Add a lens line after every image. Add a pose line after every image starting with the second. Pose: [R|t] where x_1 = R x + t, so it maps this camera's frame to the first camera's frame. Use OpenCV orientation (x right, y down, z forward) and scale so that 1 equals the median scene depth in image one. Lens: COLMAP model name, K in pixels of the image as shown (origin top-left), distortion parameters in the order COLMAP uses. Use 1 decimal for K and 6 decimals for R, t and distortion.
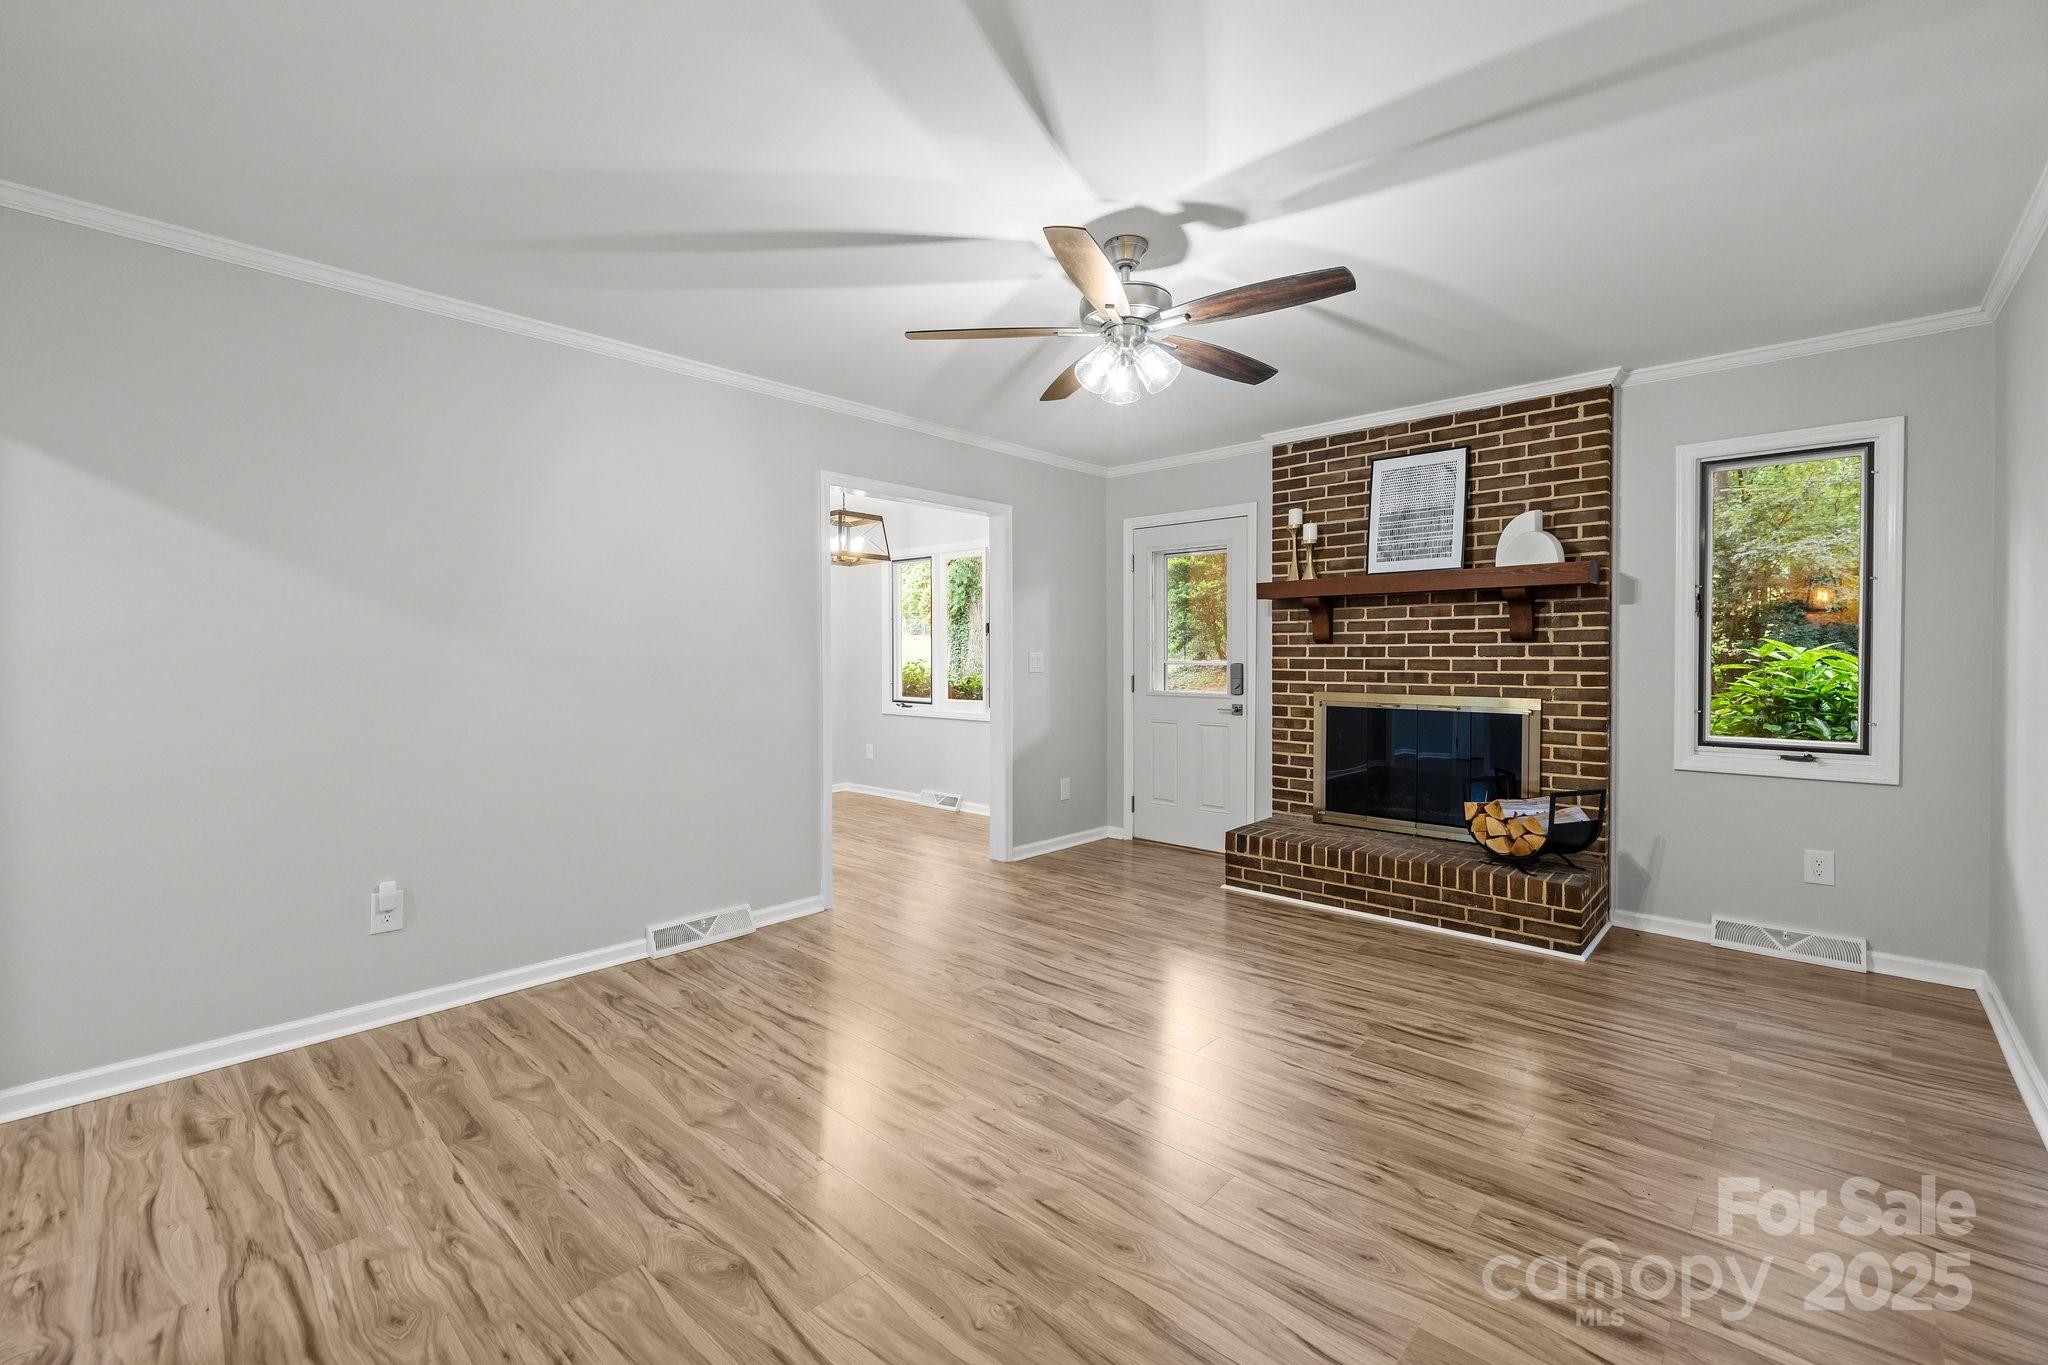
lens RADIAL K [[867.9, 0, 1007.2], [0, 867.9, 657.0], [0, 0, 1]] dist [0.001431, -0.000037]
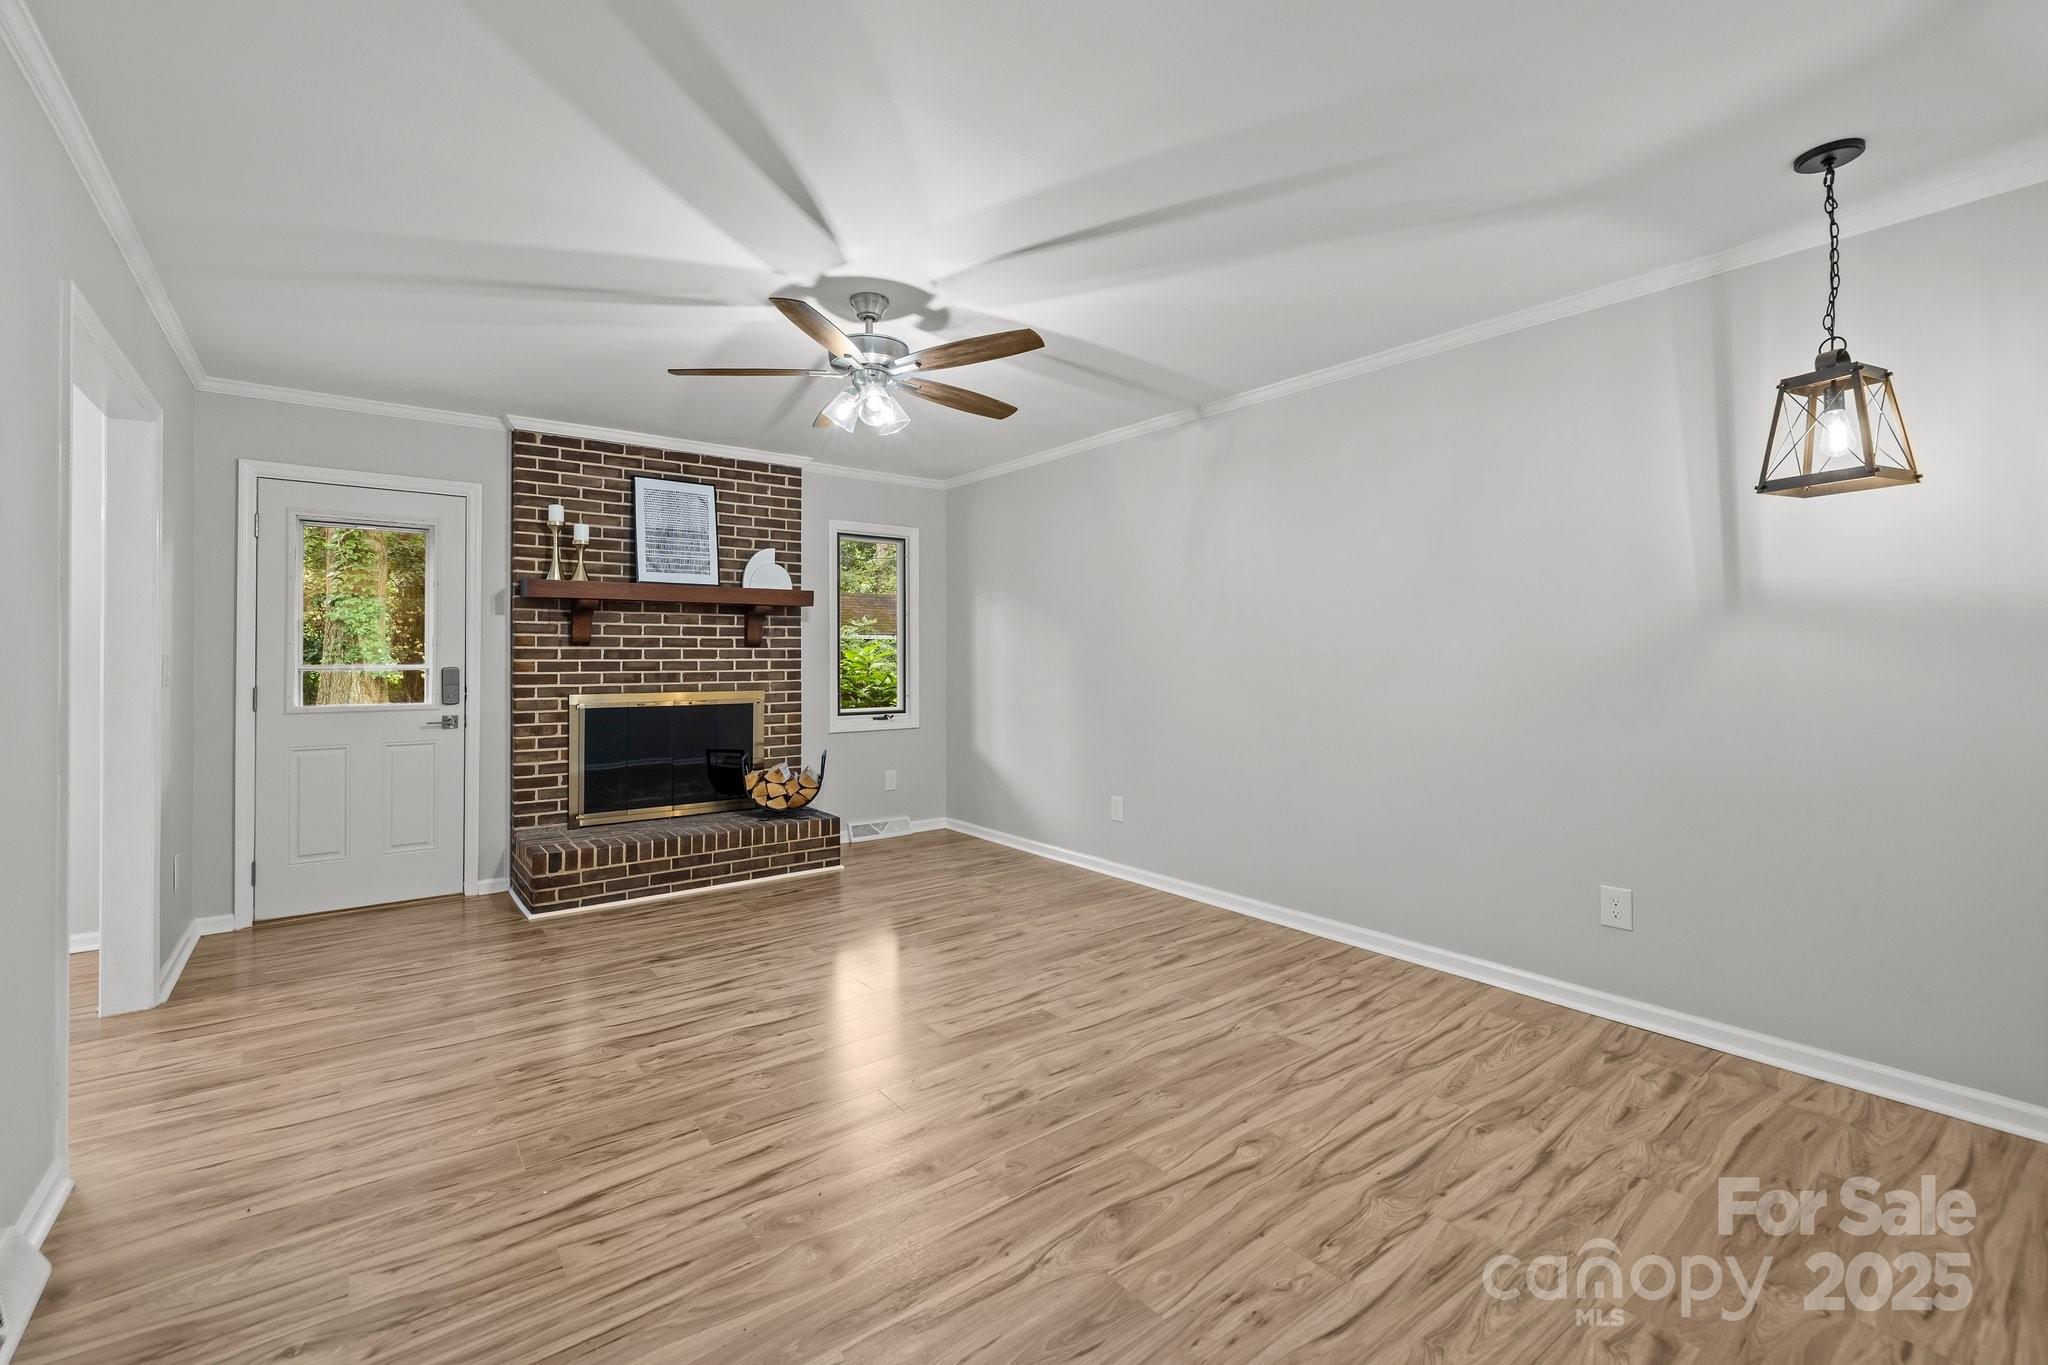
lens RADIAL K [[867.9, 0, 1006.8], [0, 867.9, 647.0], [0, 0, 1]] dist [0.001431, -0.000037]
pose [[0.169978, 0.009951, 0.985398, -0.697409], [0.003272, 0.999938, -0.010662, -0.002975], [-0.985442, 0.005037, 0.169935, 0.460239]]
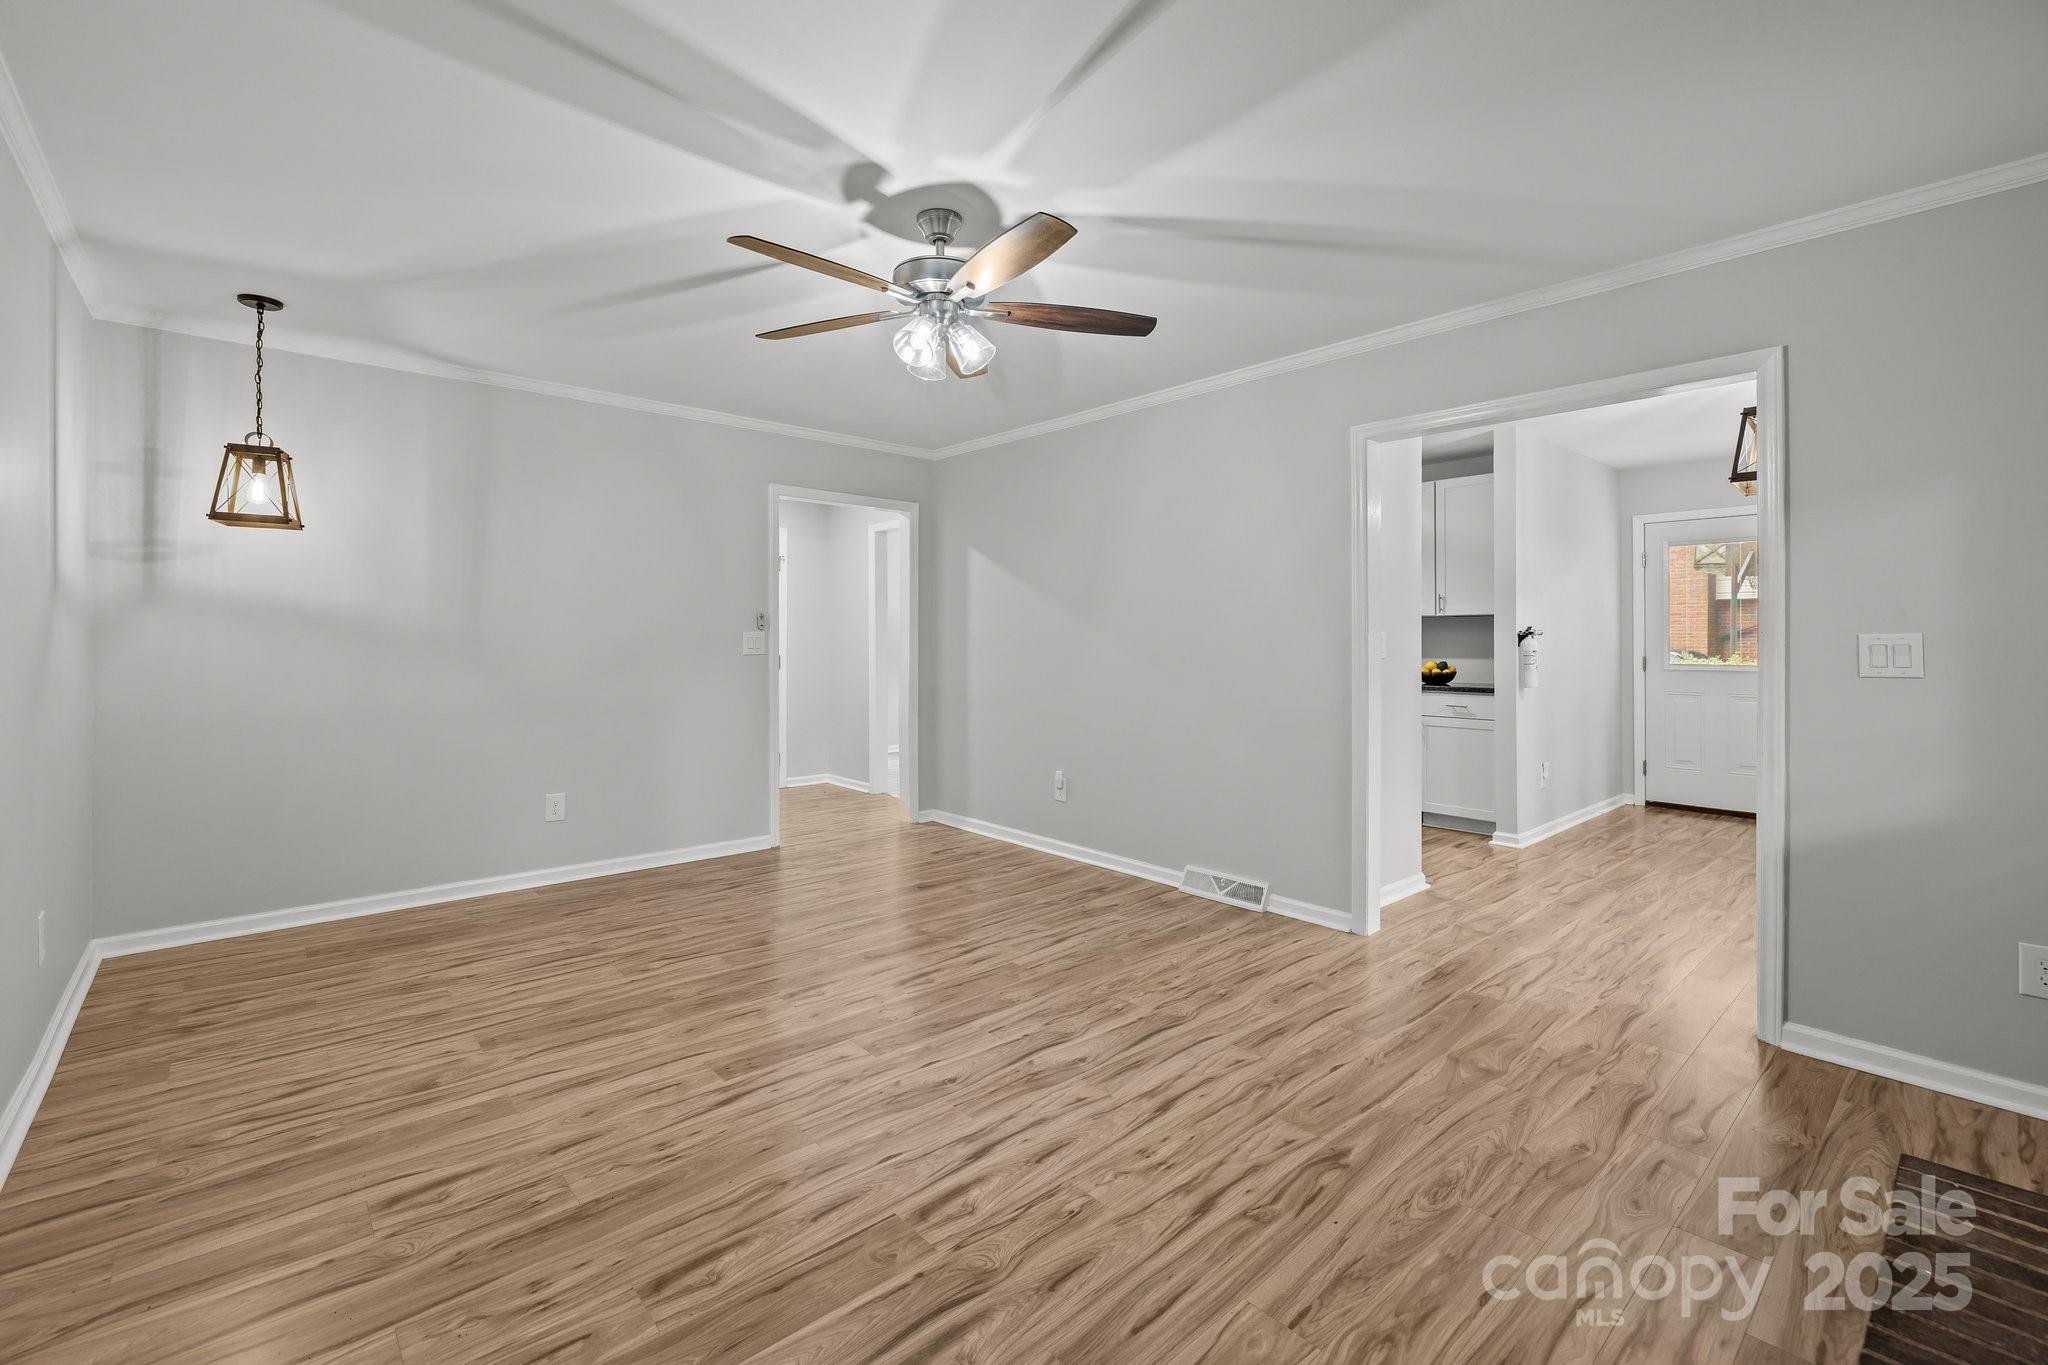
lens RADIAL K [[867.9, 0, 1003.5], [0, 867.9, 643.3], [0, 0, 1]] dist [0.001431, -0.000037]
pose [[-0.100161, 0.006721, -0.994949, 0.798316], [-0.003965, 0.999967, 0.007154, -0.004884], [0.994963, 0.004662, -0.100131, 0.854014]]
